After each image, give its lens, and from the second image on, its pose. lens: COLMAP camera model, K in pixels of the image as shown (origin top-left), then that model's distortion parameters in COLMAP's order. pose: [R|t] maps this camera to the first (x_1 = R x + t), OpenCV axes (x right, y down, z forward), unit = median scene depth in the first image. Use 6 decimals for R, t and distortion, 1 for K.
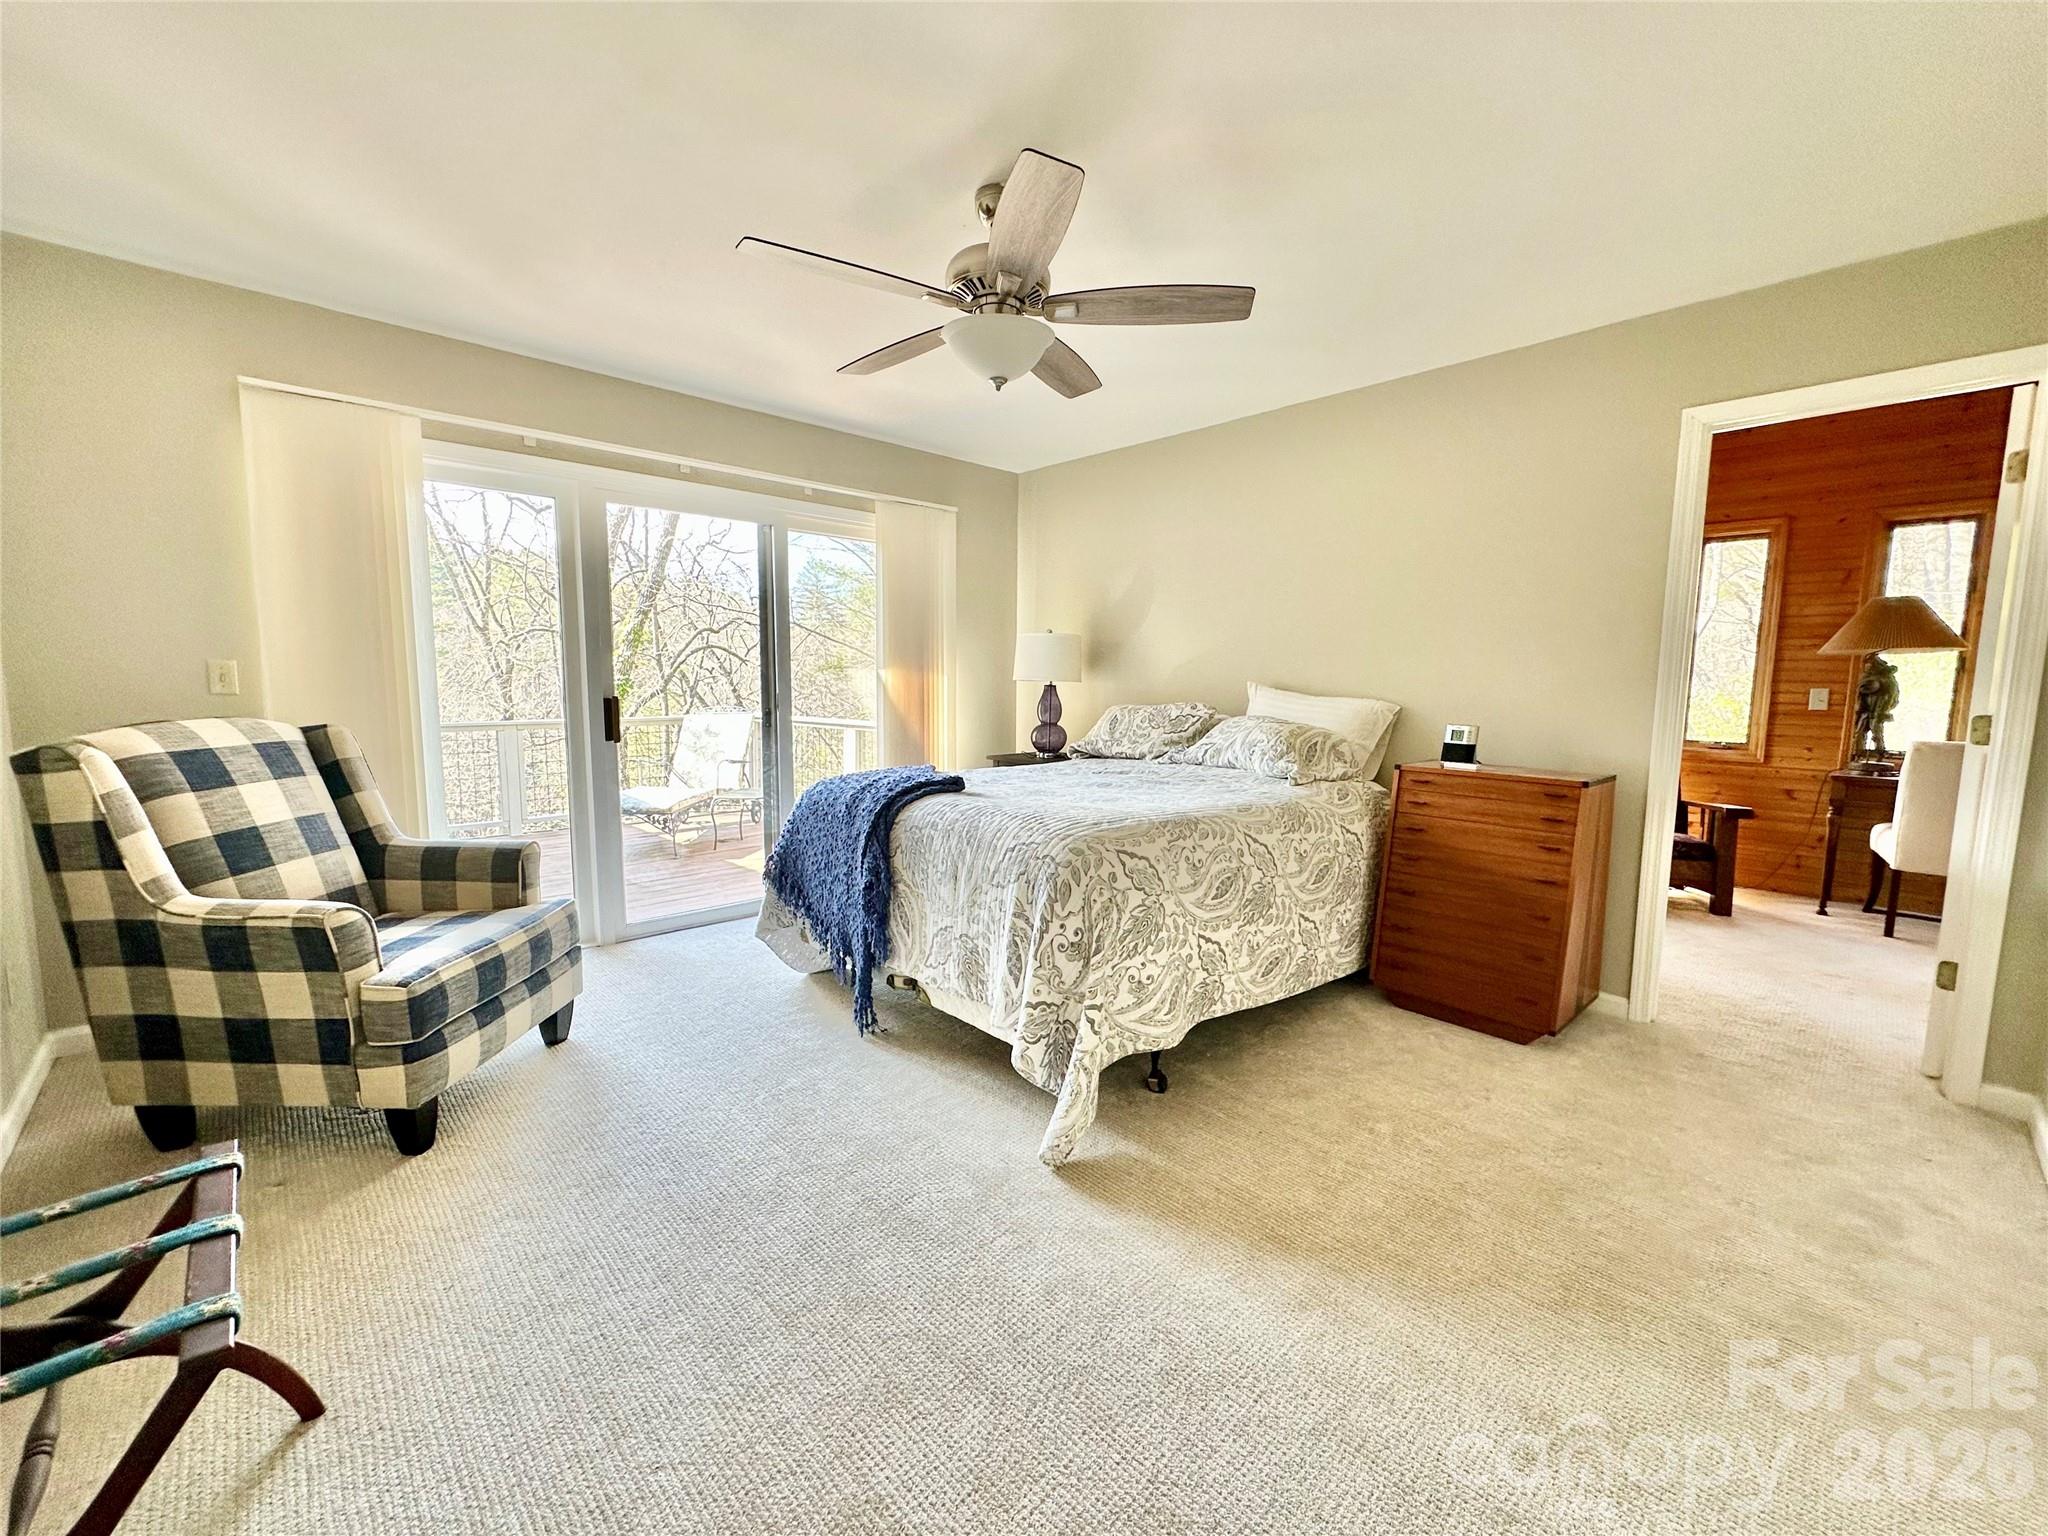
lens RADIAL K [[820.8, 0, 1033.8], [0, 820.8, 763.6], [0, 0, 1]] dist [-0.006506, 0.001771]
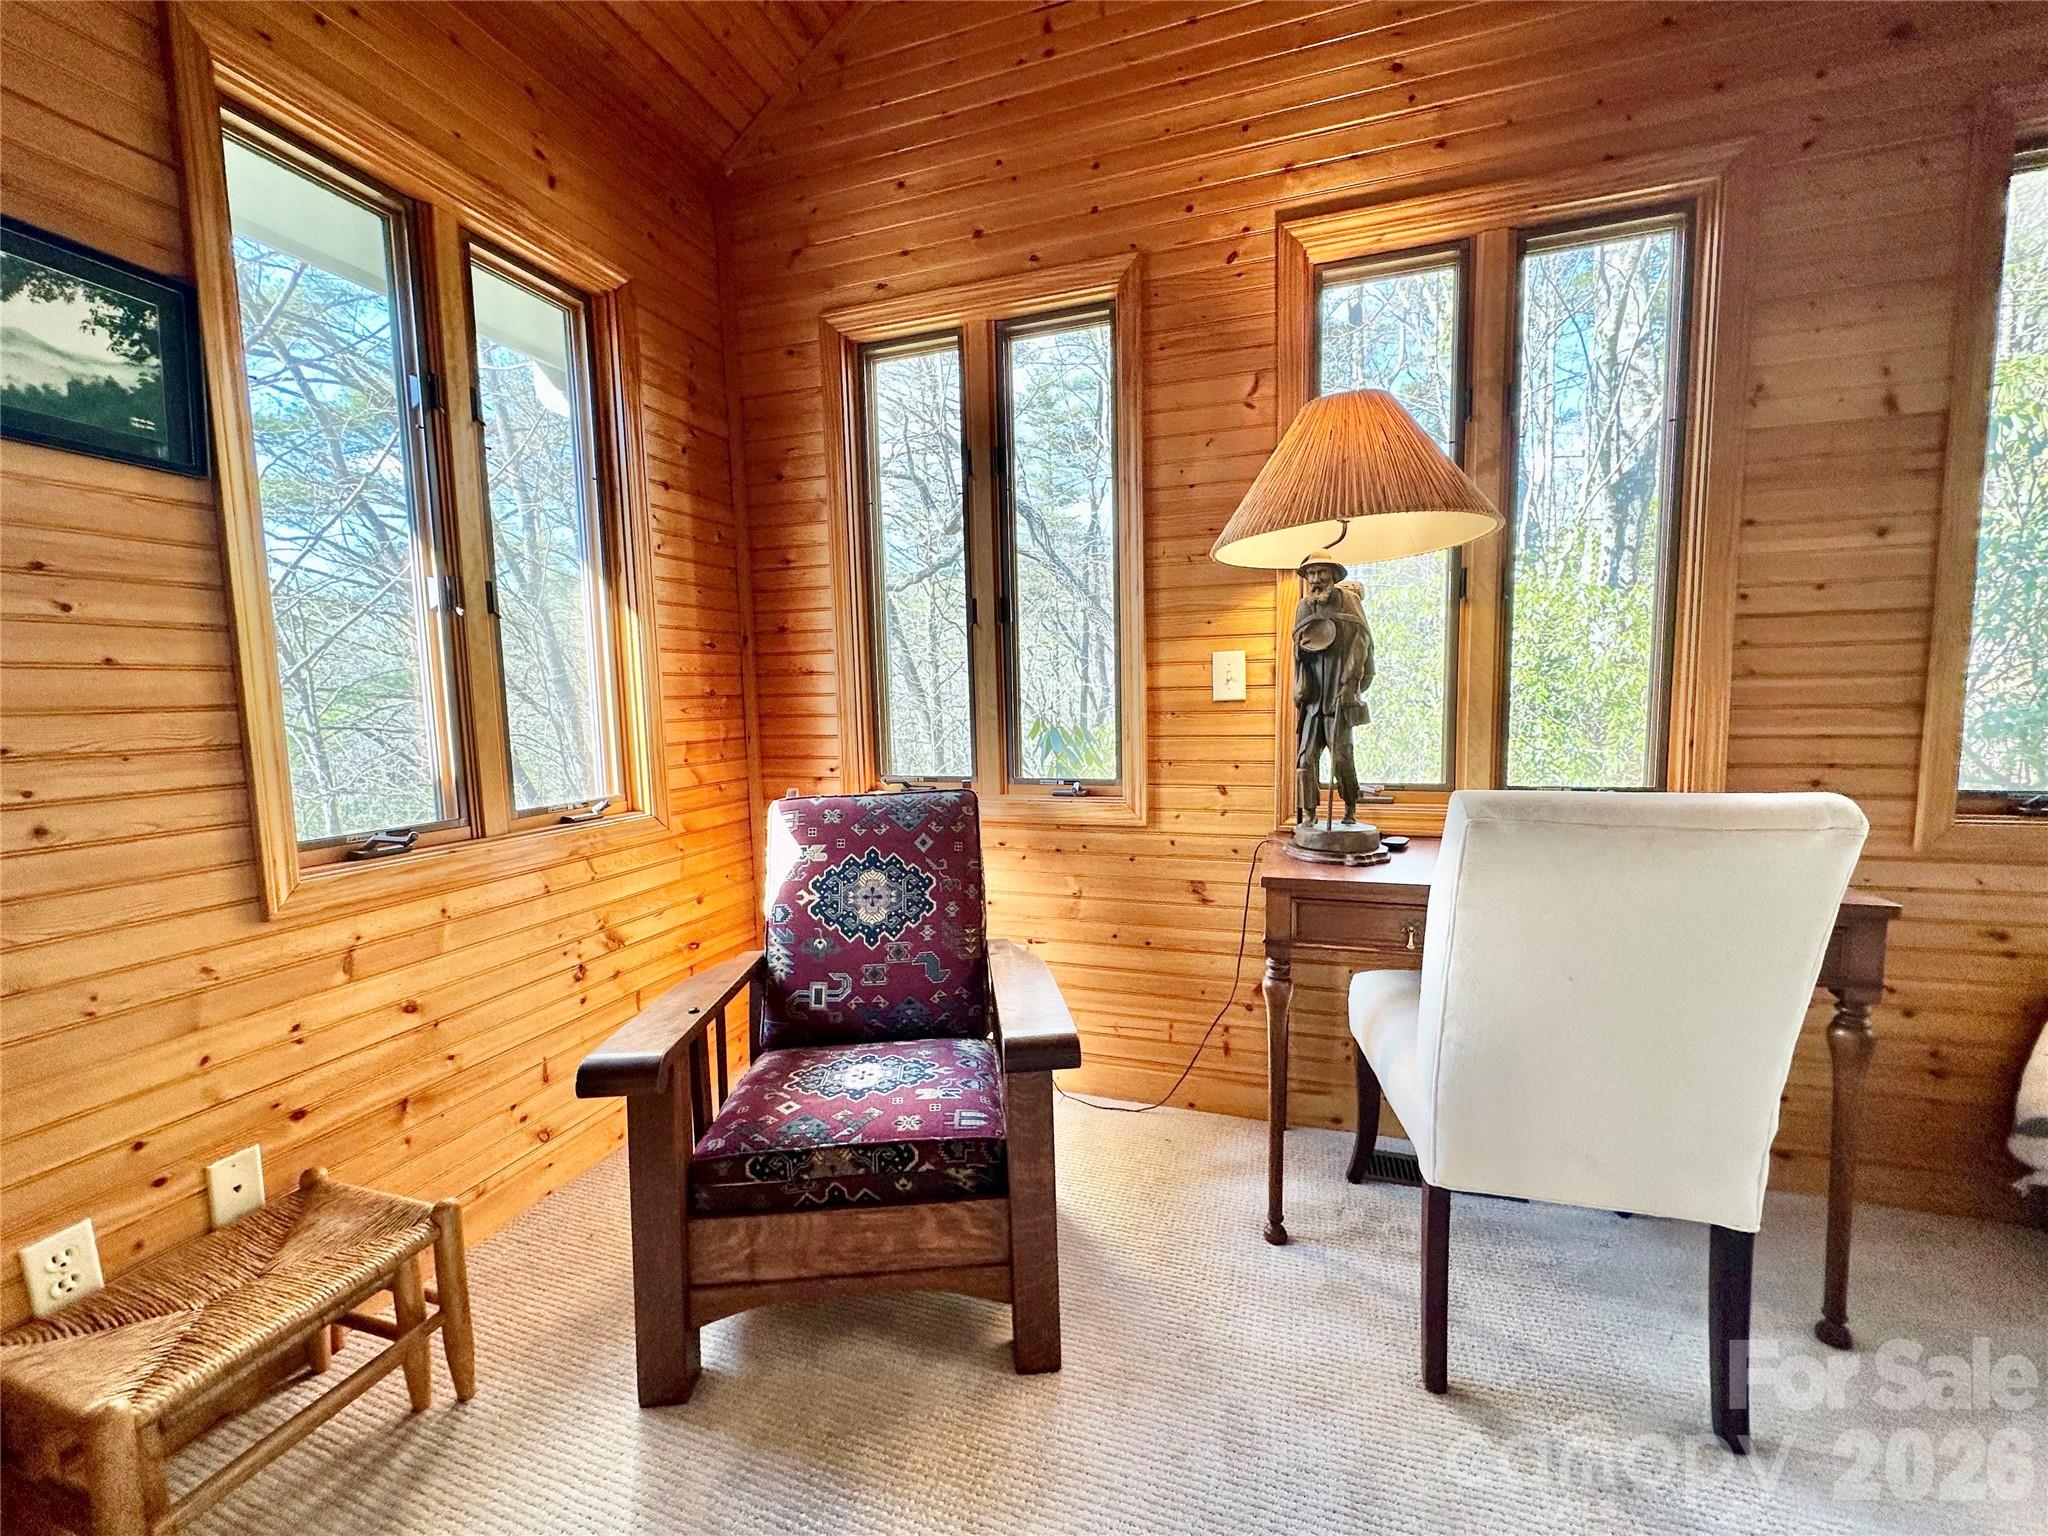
lens RADIAL K [[820.8, 0, 1018.8], [0, 820.8, 754.6], [0, 0, 1]] dist [-0.006506, 0.001771]
pose [[0.888104, -0.085141, 0.451688, 0.673271], [0.090848, 0.995823, 0.009084, -0.051169], [-0.450575, 0.032968, 0.892130, 0.674738]]
